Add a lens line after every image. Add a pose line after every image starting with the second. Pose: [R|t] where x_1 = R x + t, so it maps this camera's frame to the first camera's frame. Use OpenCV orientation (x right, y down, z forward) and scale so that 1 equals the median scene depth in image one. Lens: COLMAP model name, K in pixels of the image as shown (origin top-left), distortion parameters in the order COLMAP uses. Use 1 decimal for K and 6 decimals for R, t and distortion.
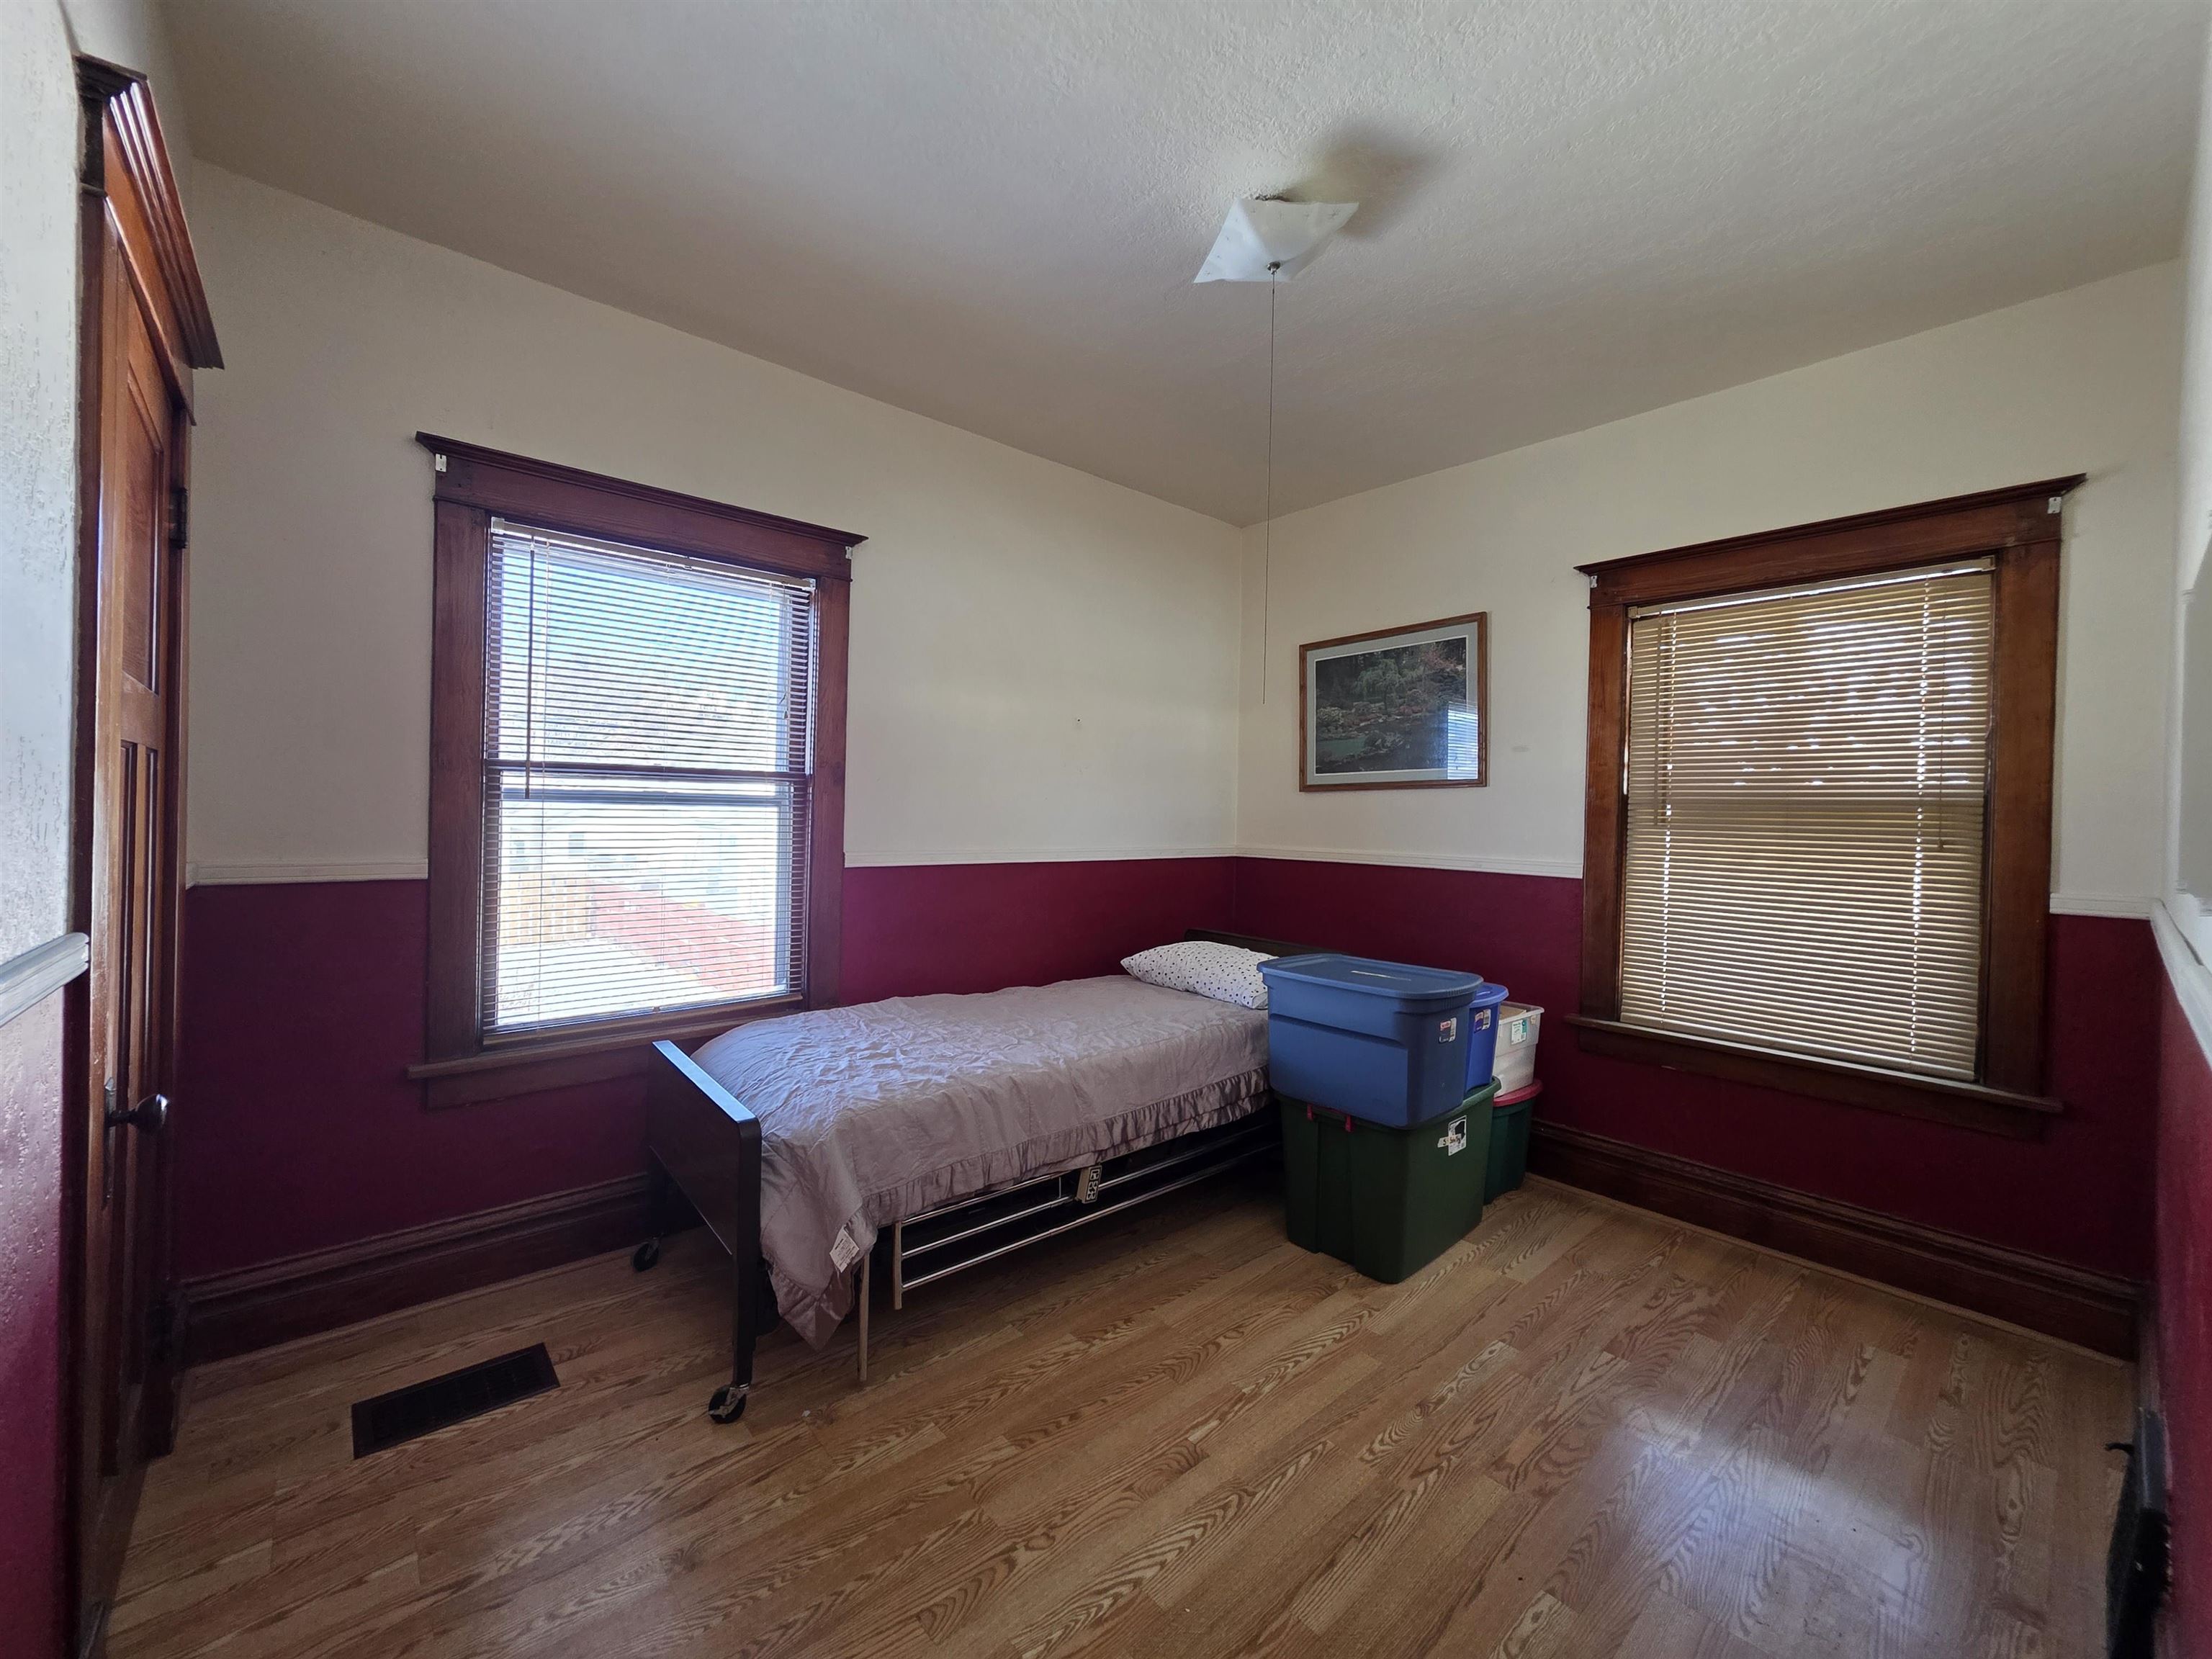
lens RADIAL K [[882.7, 0, 1101.7], [0, 882.7, 815.9], [0, 0, 1]] dist [-0.002679, 0.000145]
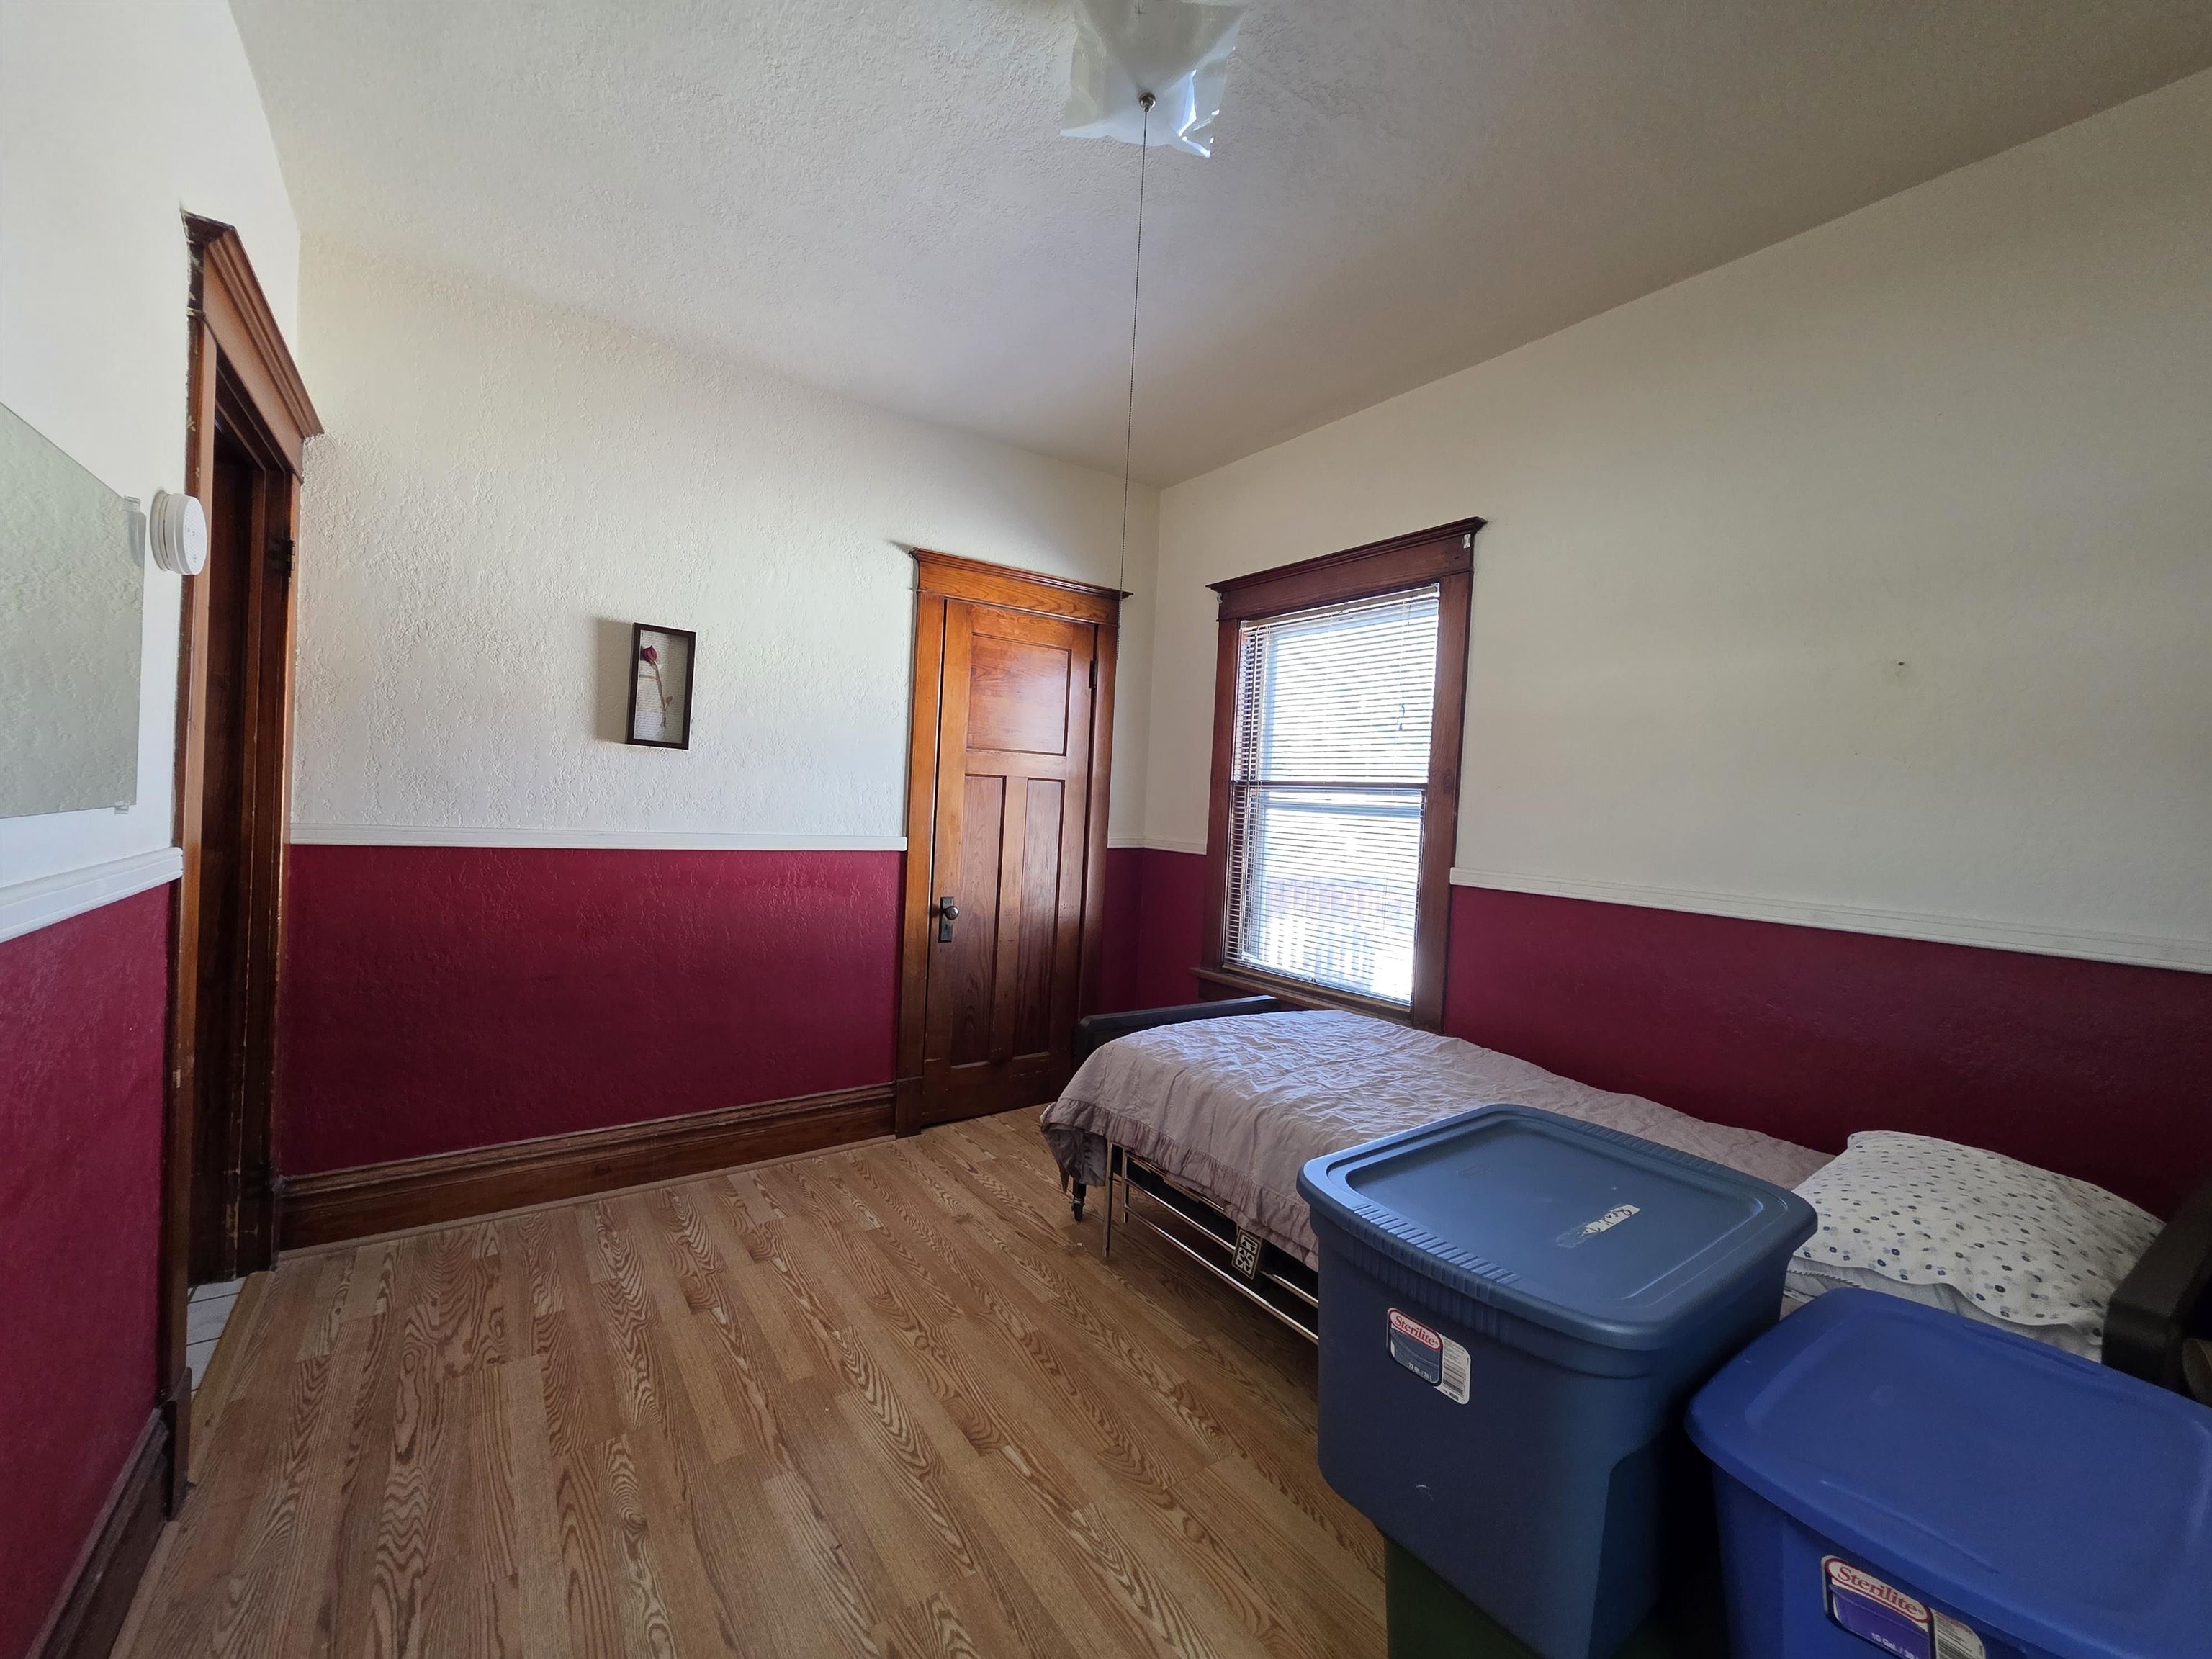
lens RADIAL K [[882.7, 0, 1101.7], [0, 882.7, 815.9], [0, 0, 1]] dist [-0.002679, 0.000145]
pose [[-0.099796, -0.006654, -0.994986, 1.010186], [-0.056059, 0.998427, -0.001054, 0.014234], [0.993427, 0.055673, -0.100012, 1.114256]]
